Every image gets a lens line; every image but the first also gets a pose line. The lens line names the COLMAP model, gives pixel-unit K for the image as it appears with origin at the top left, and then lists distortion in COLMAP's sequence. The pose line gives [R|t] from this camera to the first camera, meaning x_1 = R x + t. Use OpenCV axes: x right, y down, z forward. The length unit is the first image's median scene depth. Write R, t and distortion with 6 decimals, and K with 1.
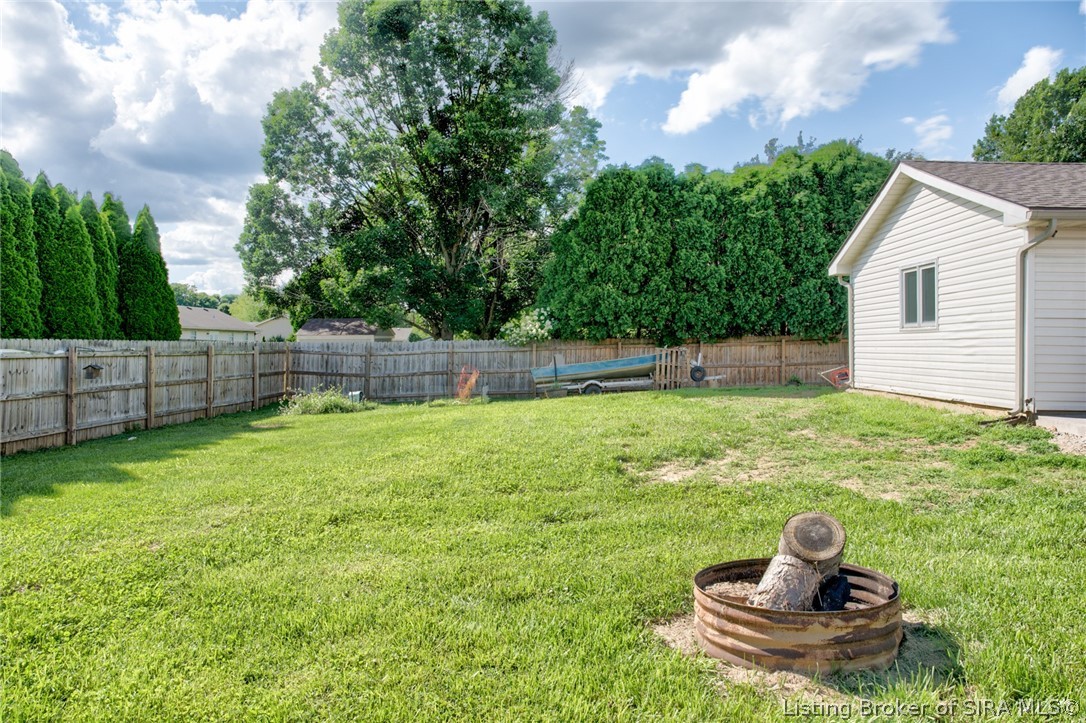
lens RADIAL K [[738.8, 0, 539.5], [0, 738.8, 333.6], [0, 0, 1]] dist [-0.033708, 0.018867]
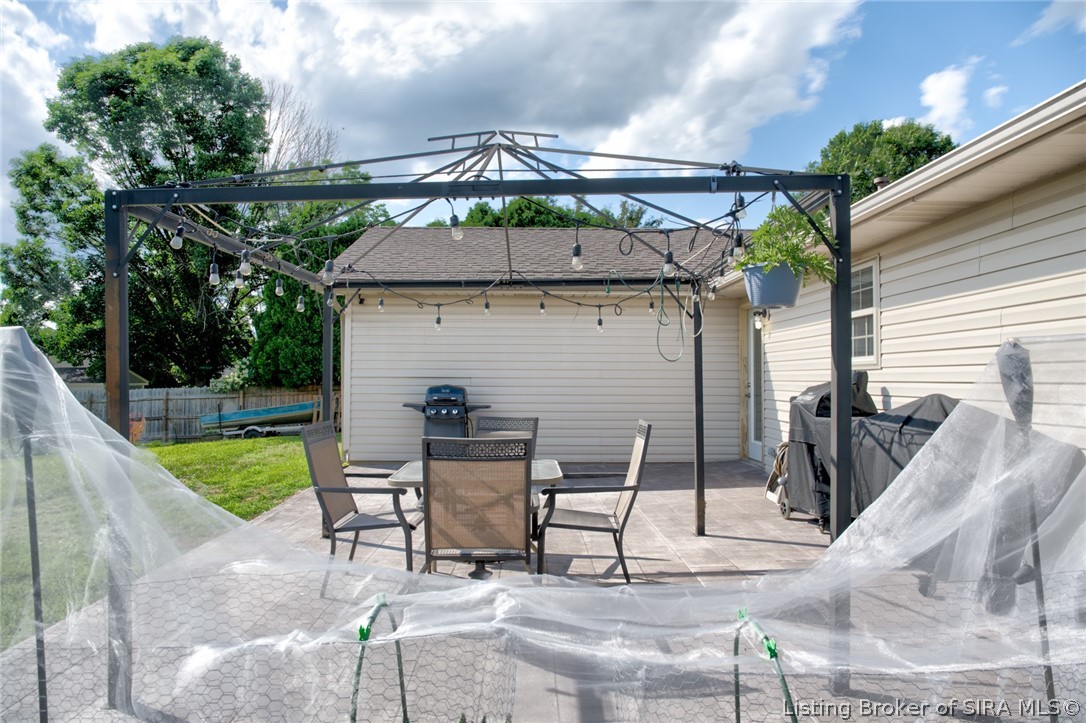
lens RADIAL K [[738.8, 0, 540.0], [0, 738.8, 356.1], [0, 0, 1]] dist [-0.033708, 0.018867]
pose [[0.999932, -0.005482, 0.010285, 0.447137], [0.005683, 0.999791, -0.019656, -0.013700], [-0.010175, 0.019713, 0.999754, -0.058536]]
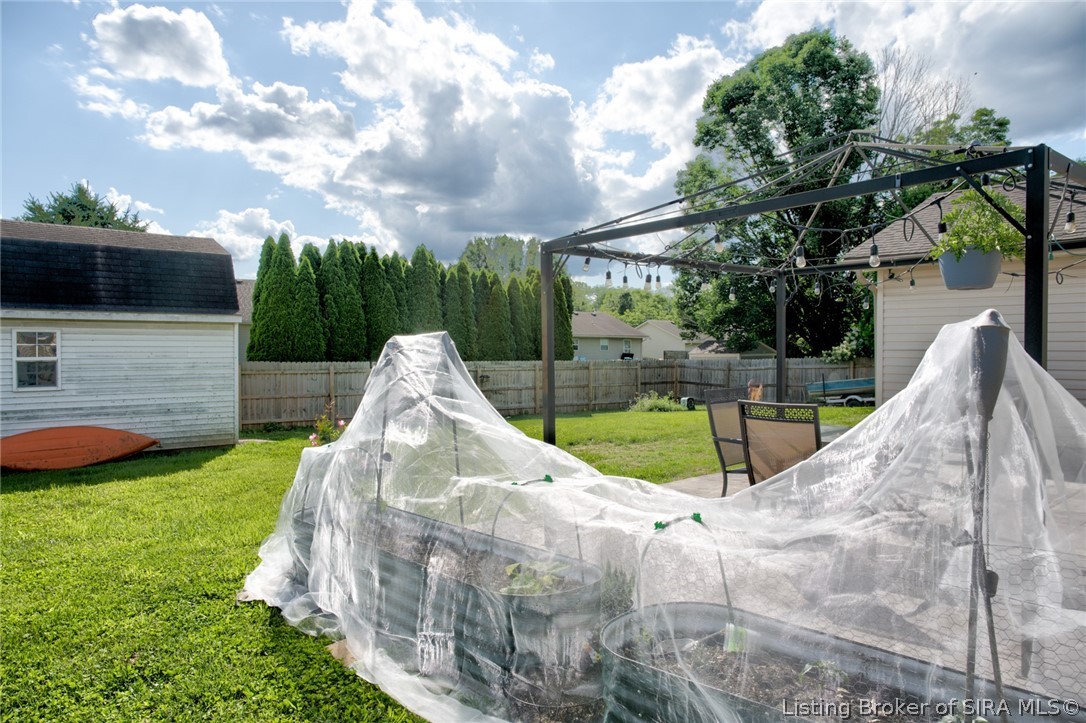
lens RADIAL K [[738.8, 0, 540.0], [0, 738.8, 359.0], [0, 0, 1]] dist [-0.033708, 0.018867]
pose [[0.665730, 0.001419, -0.746191, 0.546694], [0.015353, 0.999760, 0.015598, -0.015180], [0.746035, -0.021840, 0.665549, -0.078744]]
